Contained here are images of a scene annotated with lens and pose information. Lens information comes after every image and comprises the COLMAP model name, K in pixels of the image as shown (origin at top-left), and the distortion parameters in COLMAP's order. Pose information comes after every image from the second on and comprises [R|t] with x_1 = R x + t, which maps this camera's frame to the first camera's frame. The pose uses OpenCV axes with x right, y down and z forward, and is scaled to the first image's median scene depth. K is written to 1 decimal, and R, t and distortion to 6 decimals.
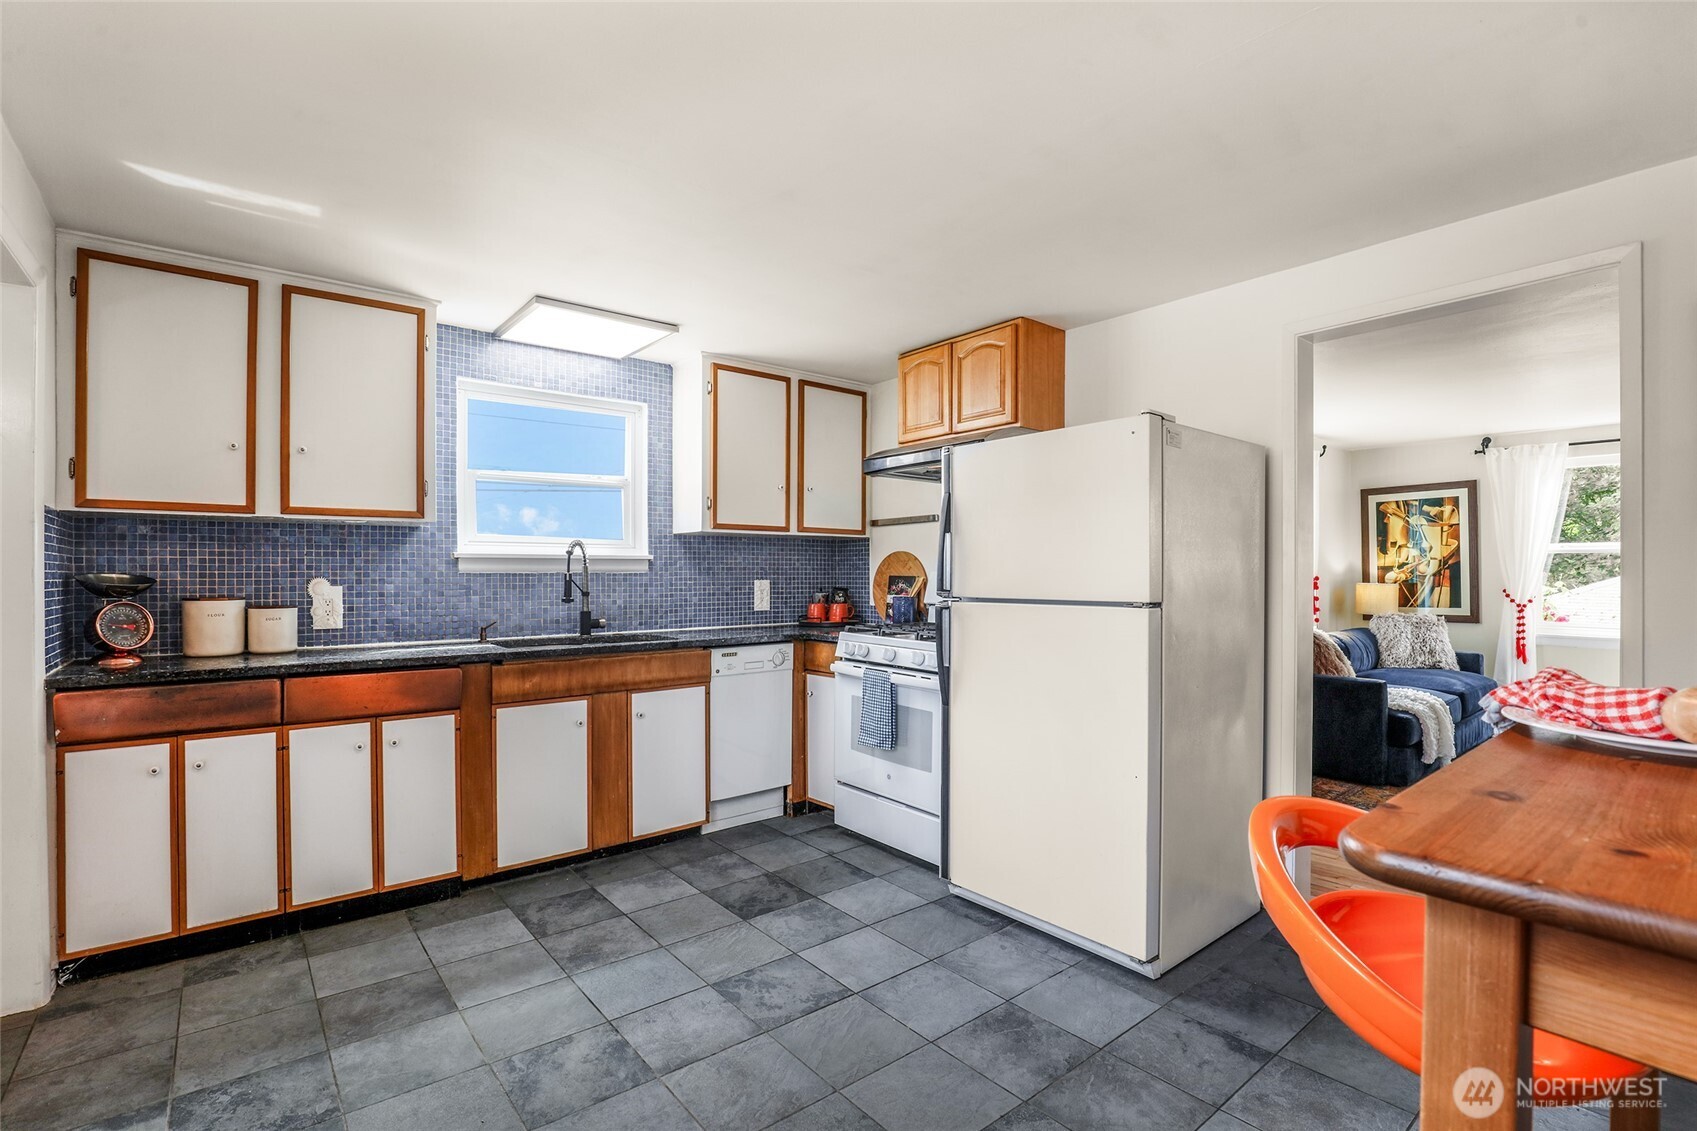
lens RADIAL K [[782.3, 0, 848.5], [0, 782.3, 565.5], [0, 0, 1]] dist [-0.036852, 0.000038]
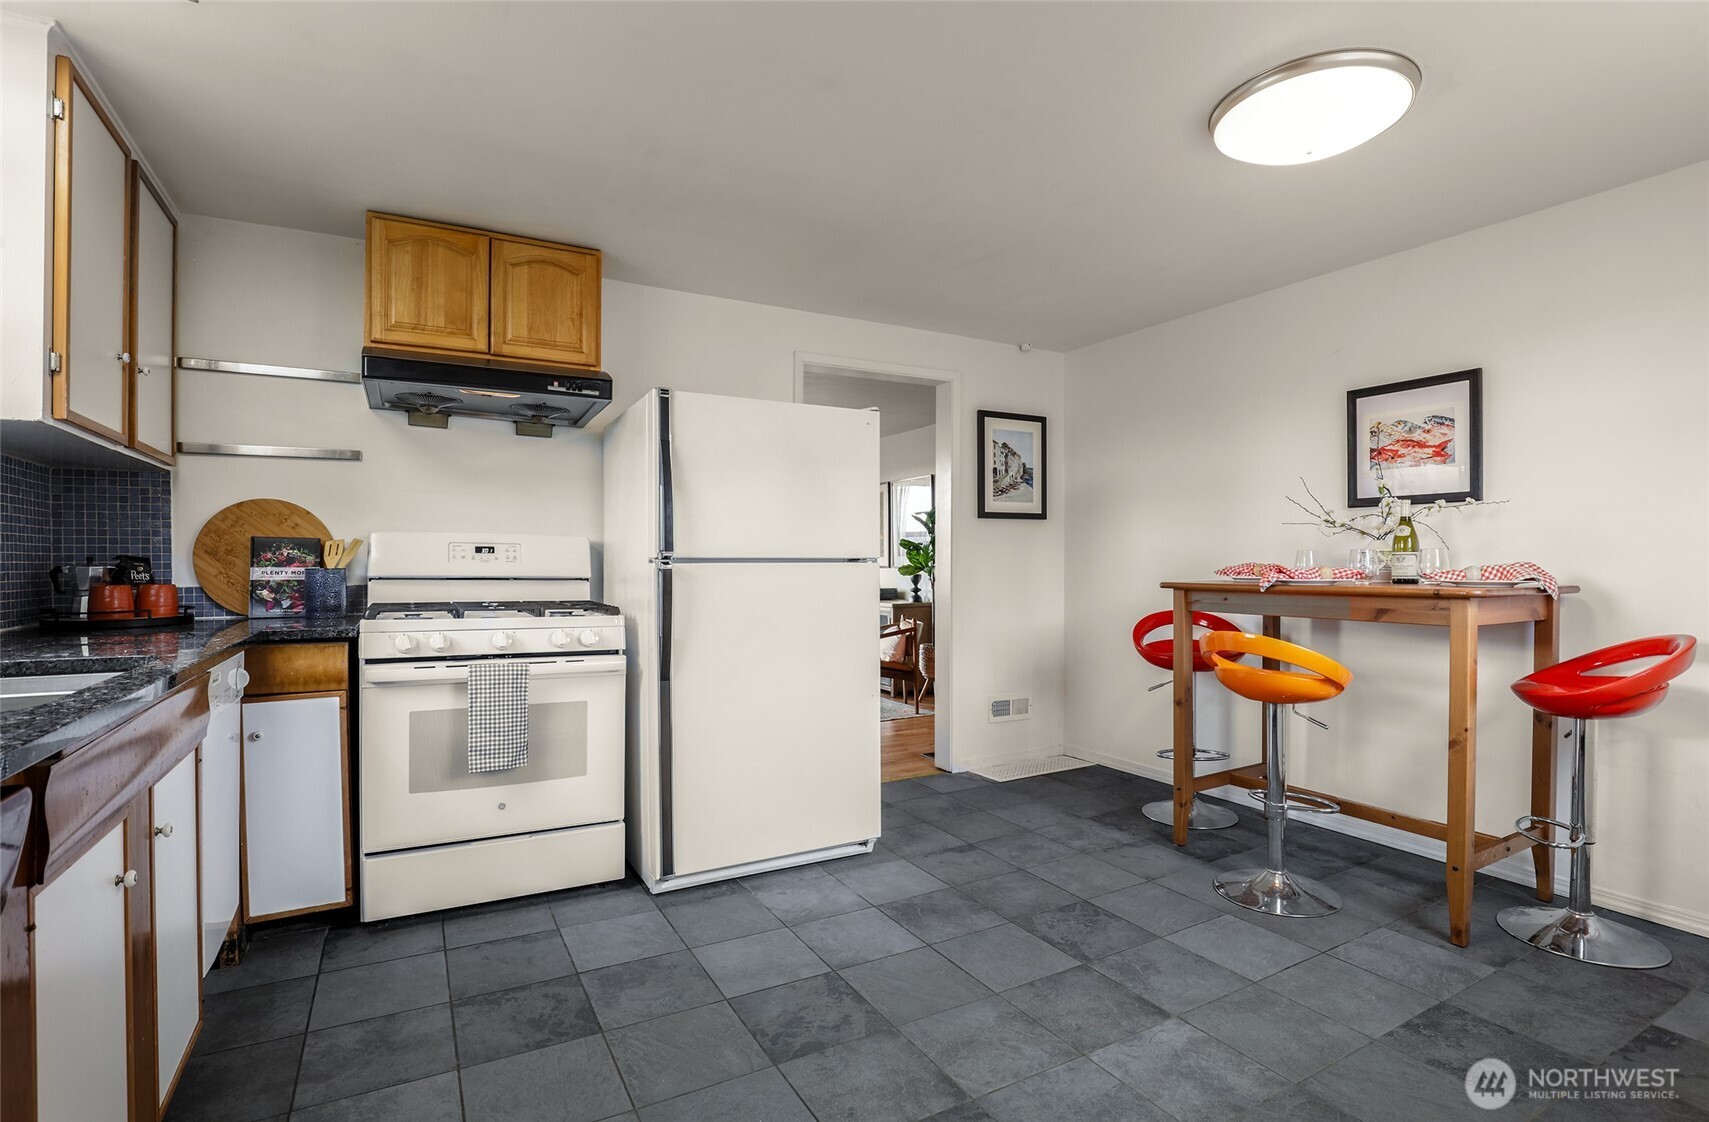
lens RADIAL K [[808.7, 0, 854.5], [0, 808.7, 561.0], [0, 0, 1]] dist [-0.030647, 0.000037]
pose [[0.177535, -0.000473, 0.984114, -0.752339], [-0.011329, 0.999933, 0.002524, 0.038654], [-0.984049, -0.011597, 0.177518, 0.638216]]
